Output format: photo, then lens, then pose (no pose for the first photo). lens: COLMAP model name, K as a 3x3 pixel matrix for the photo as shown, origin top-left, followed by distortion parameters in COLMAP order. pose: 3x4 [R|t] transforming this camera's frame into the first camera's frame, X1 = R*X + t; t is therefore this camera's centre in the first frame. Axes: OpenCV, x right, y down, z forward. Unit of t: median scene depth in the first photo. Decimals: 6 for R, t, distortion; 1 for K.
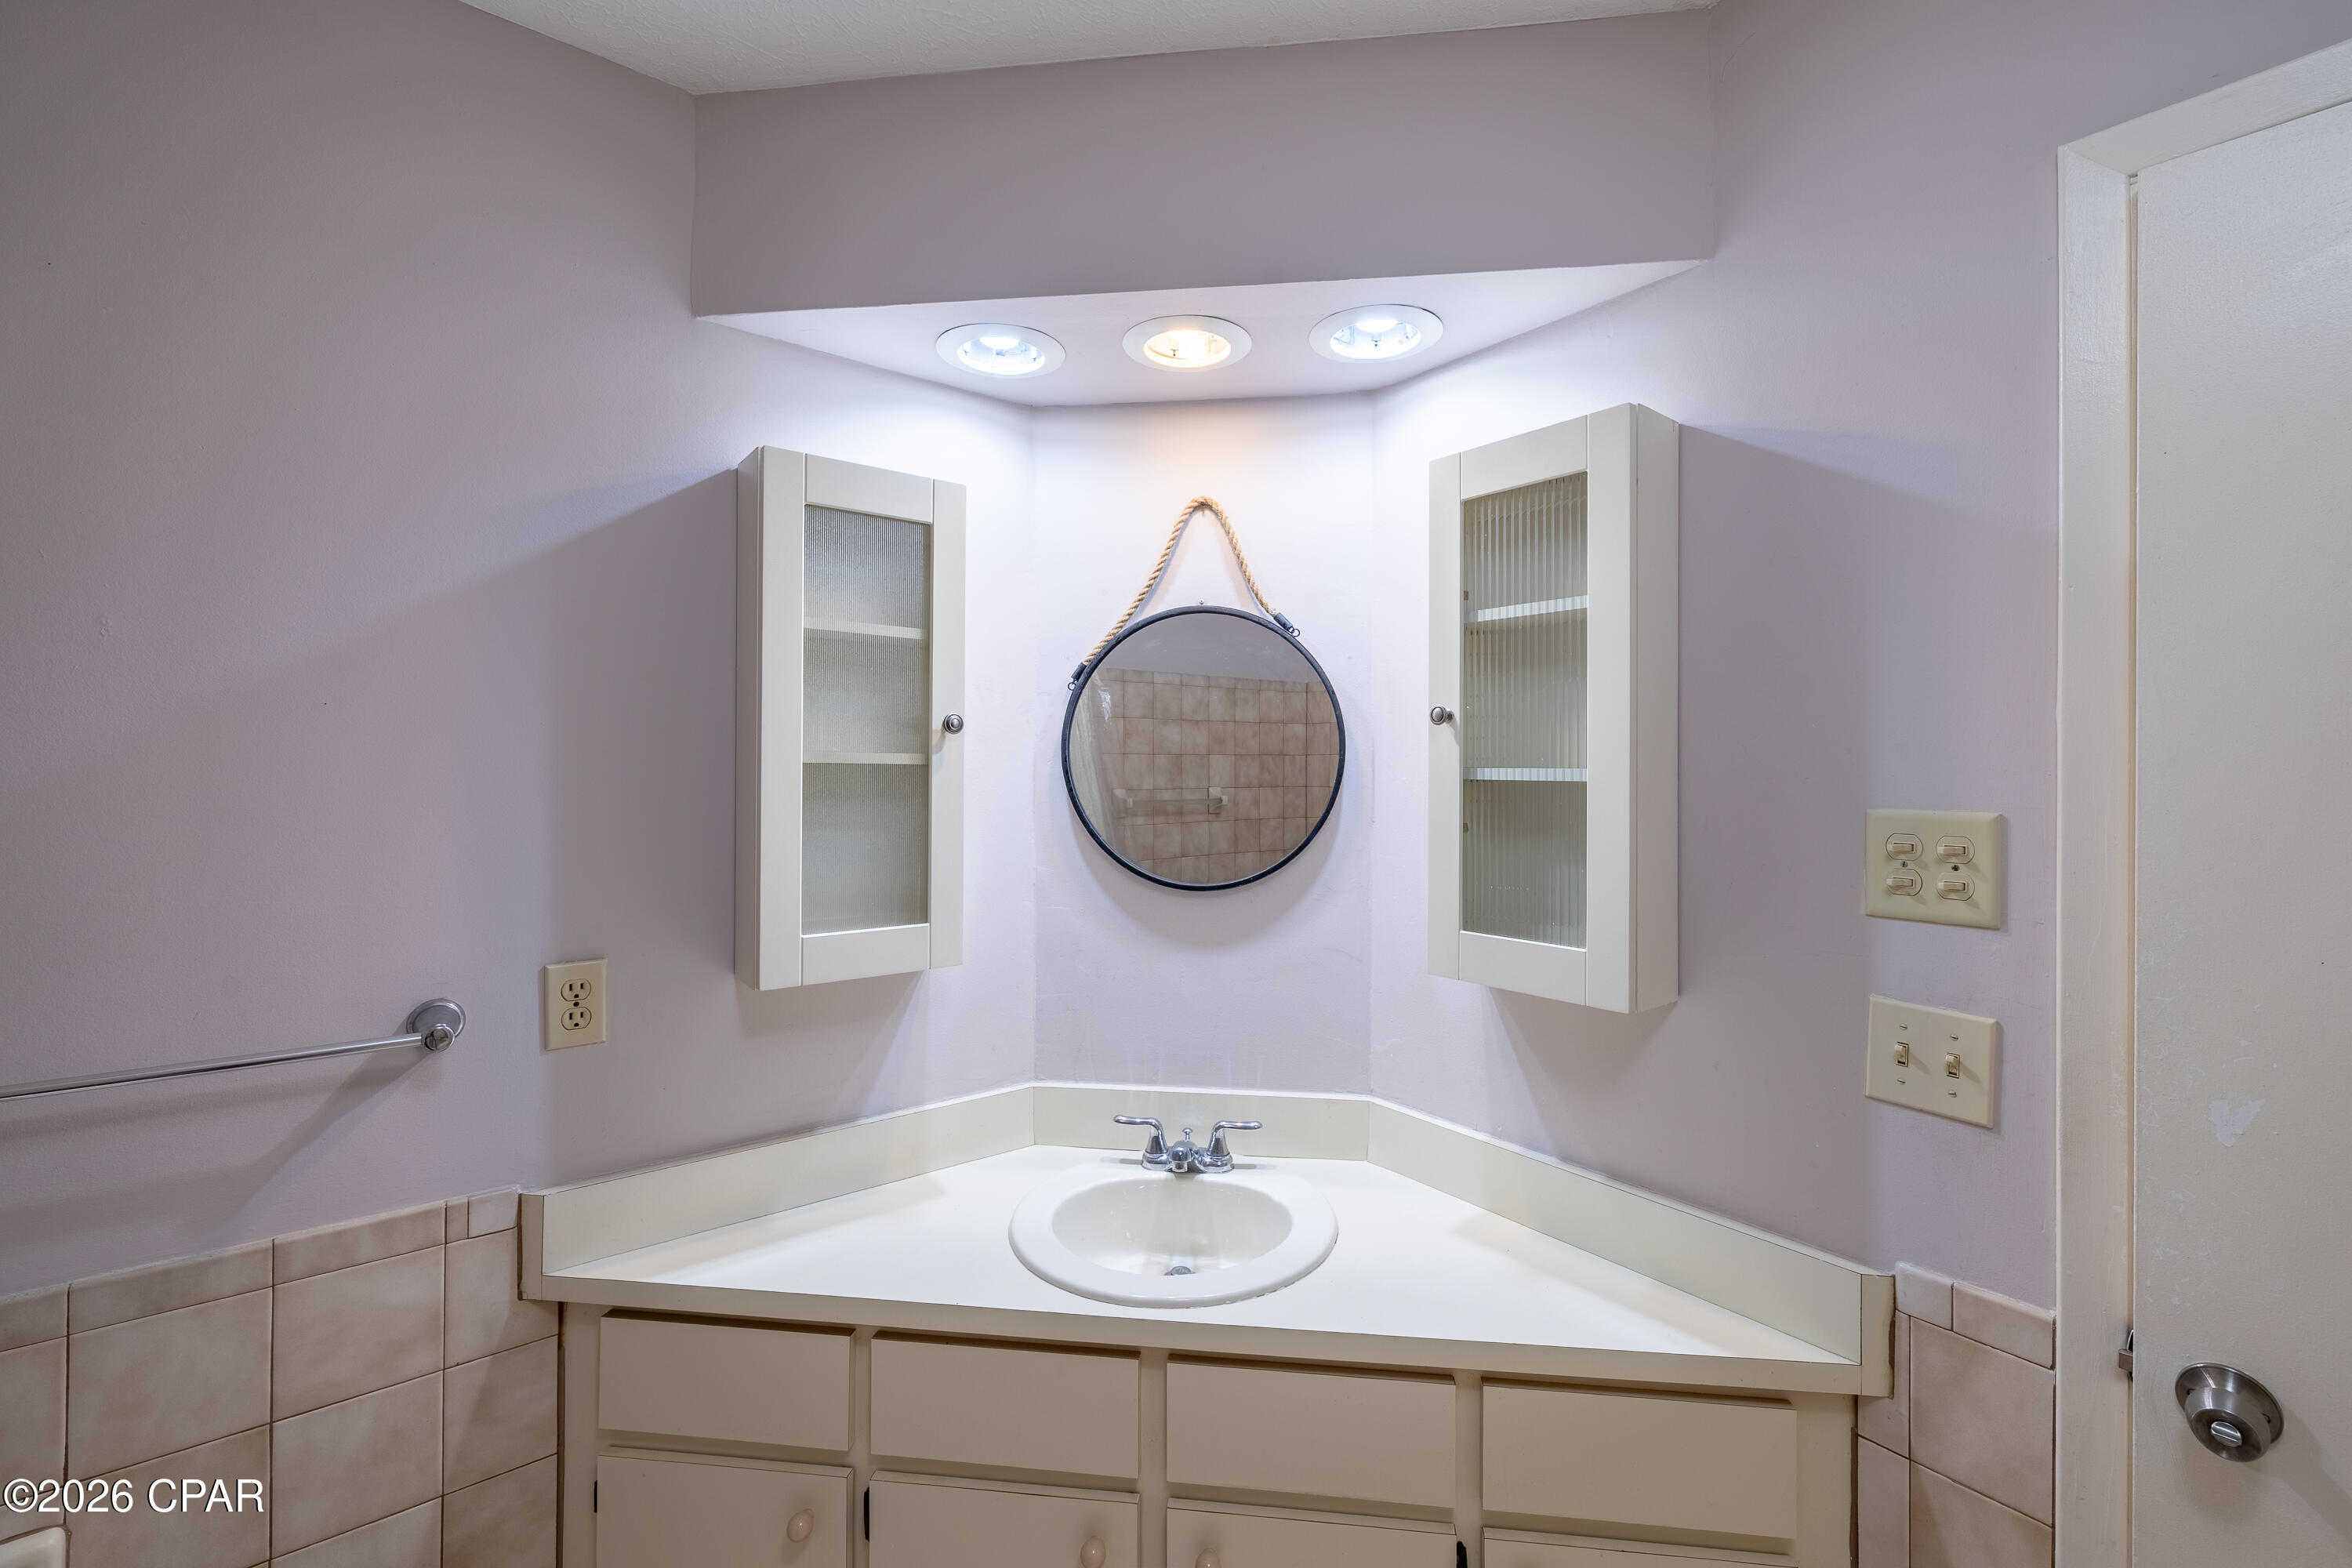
lens RADIAL K [[986.7, 0, 1191.2], [0, 986.7, 764.1], [0, 0, 1]] dist [0.000465, 0.000223]
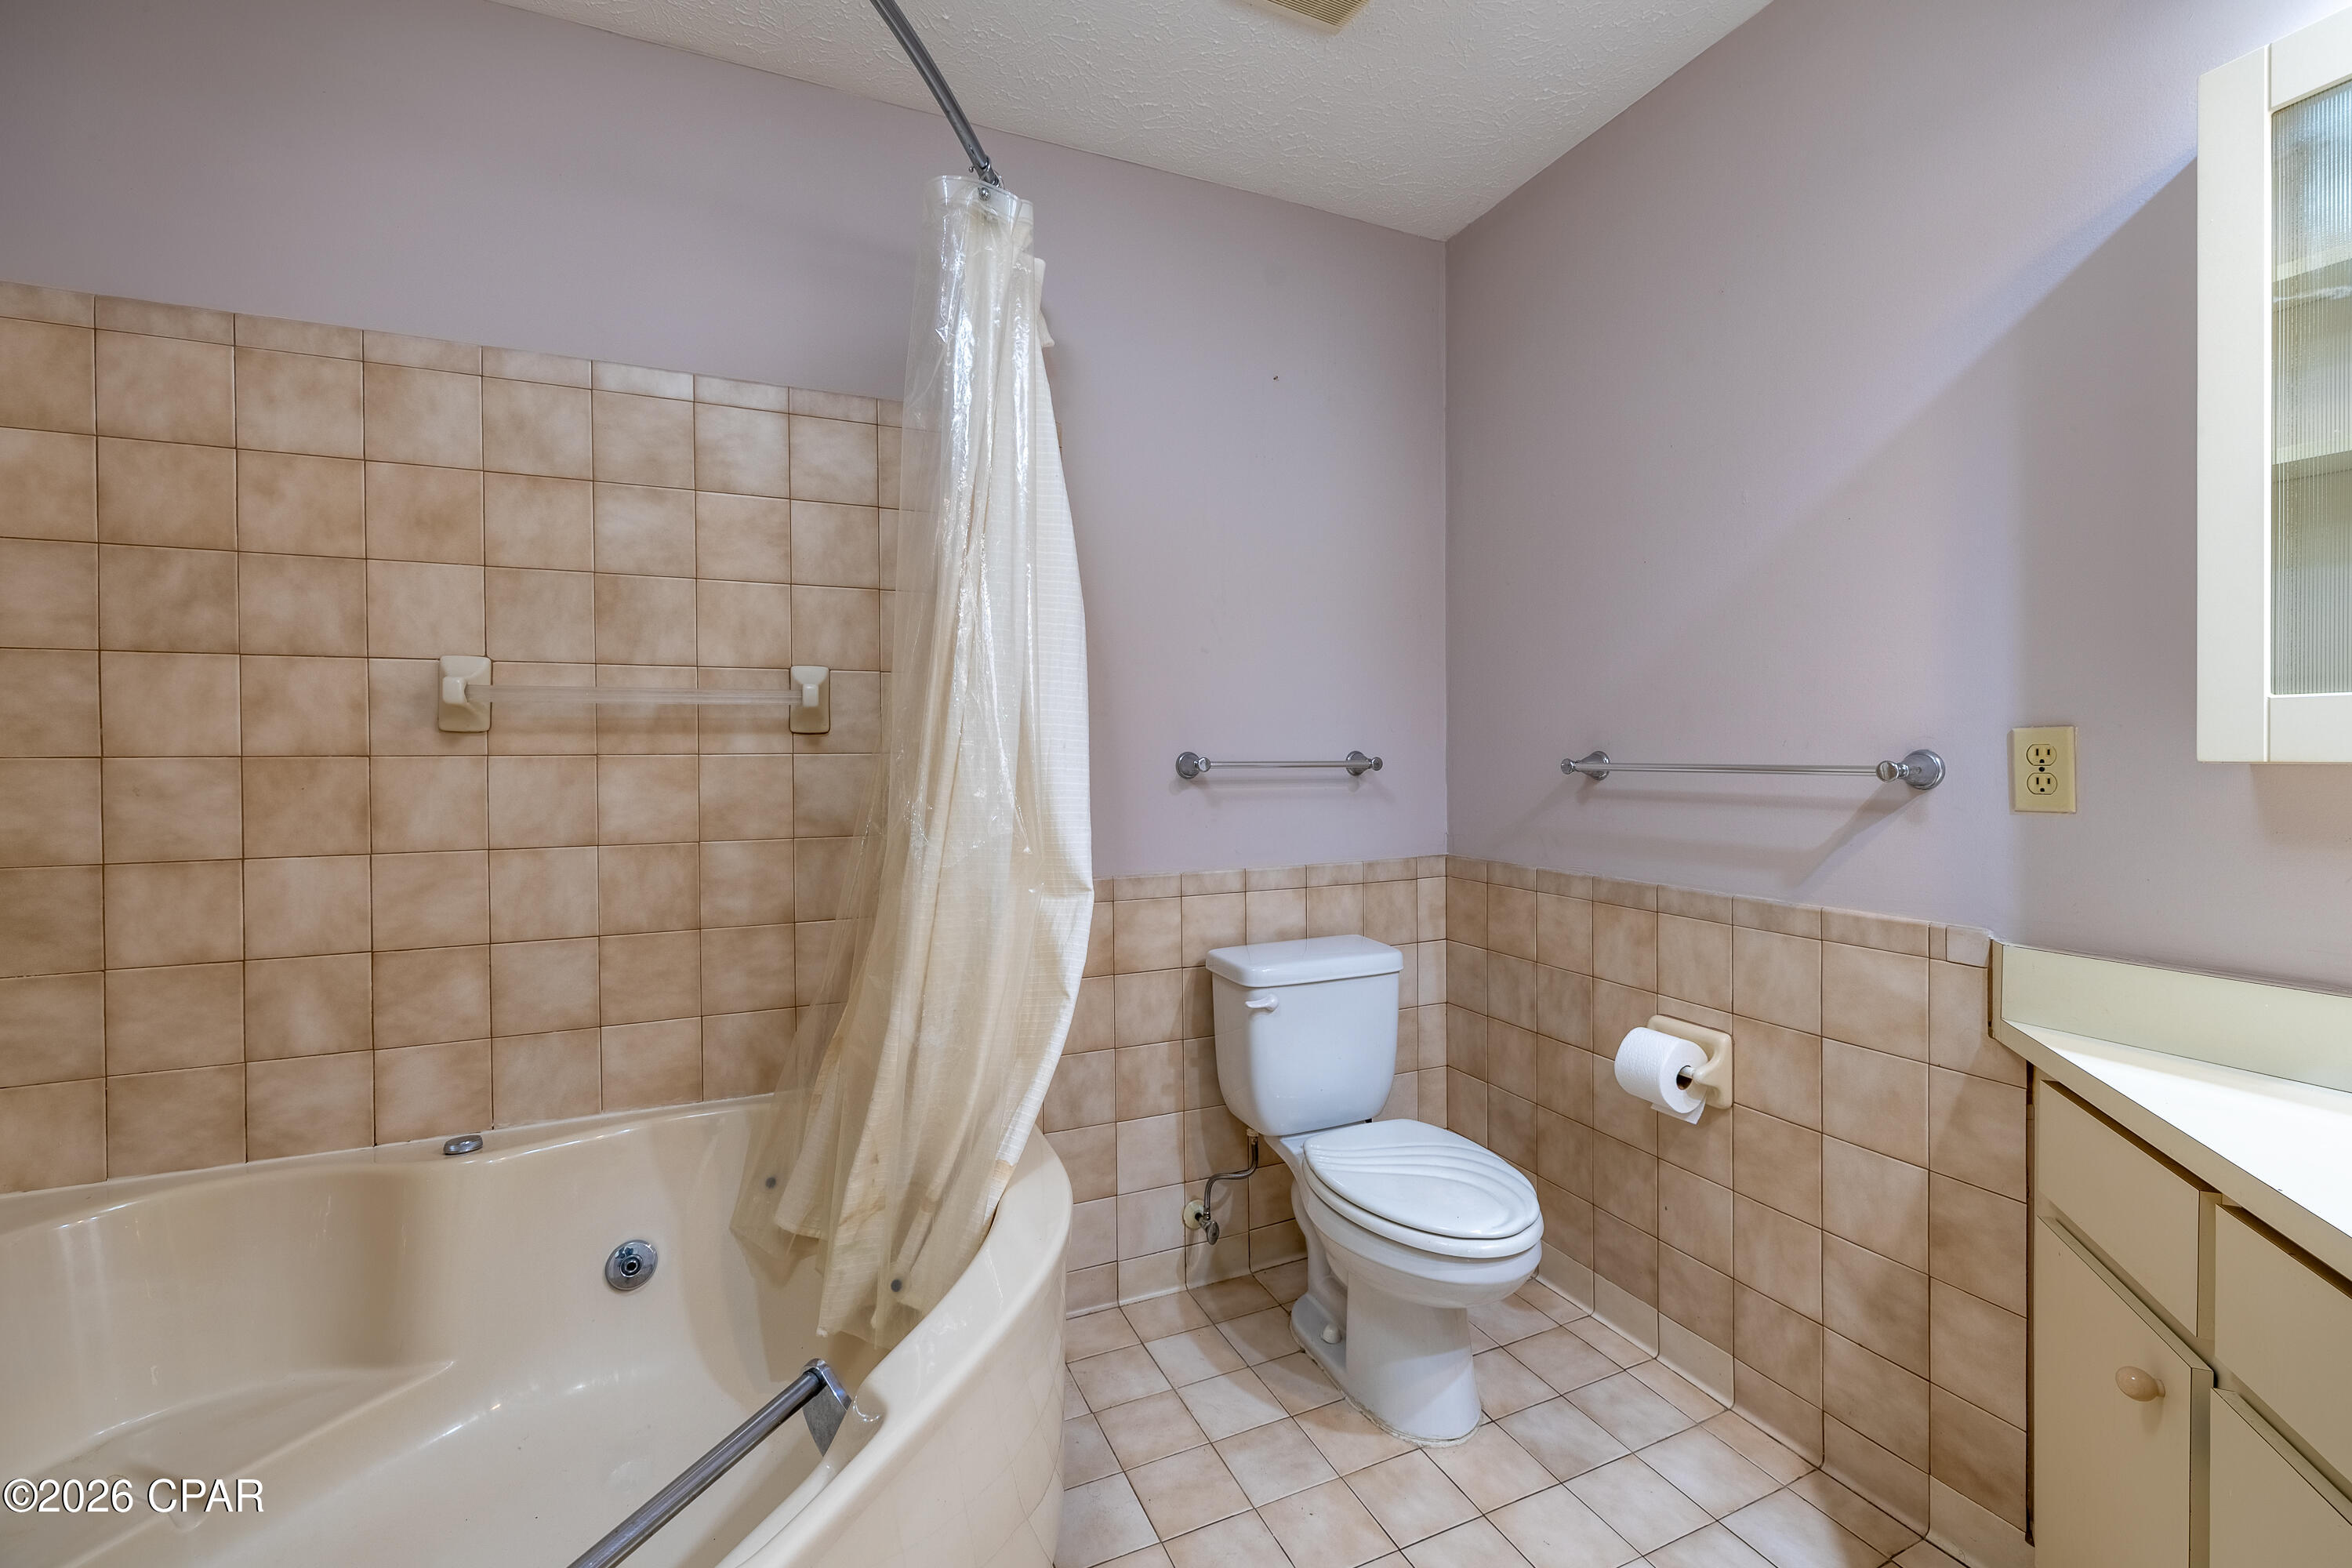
lens RADIAL K [[986.7, 0, 1191.2], [0, 986.7, 764.1], [0, 0, 1]] dist [0.000465, 0.000223]
pose [[-0.249854, 0.005591, -0.968267, 0.591275], [0.004118, 0.999980, 0.004712, 0.241016], [0.968275, -0.002810, -0.249872, 0.434468]]
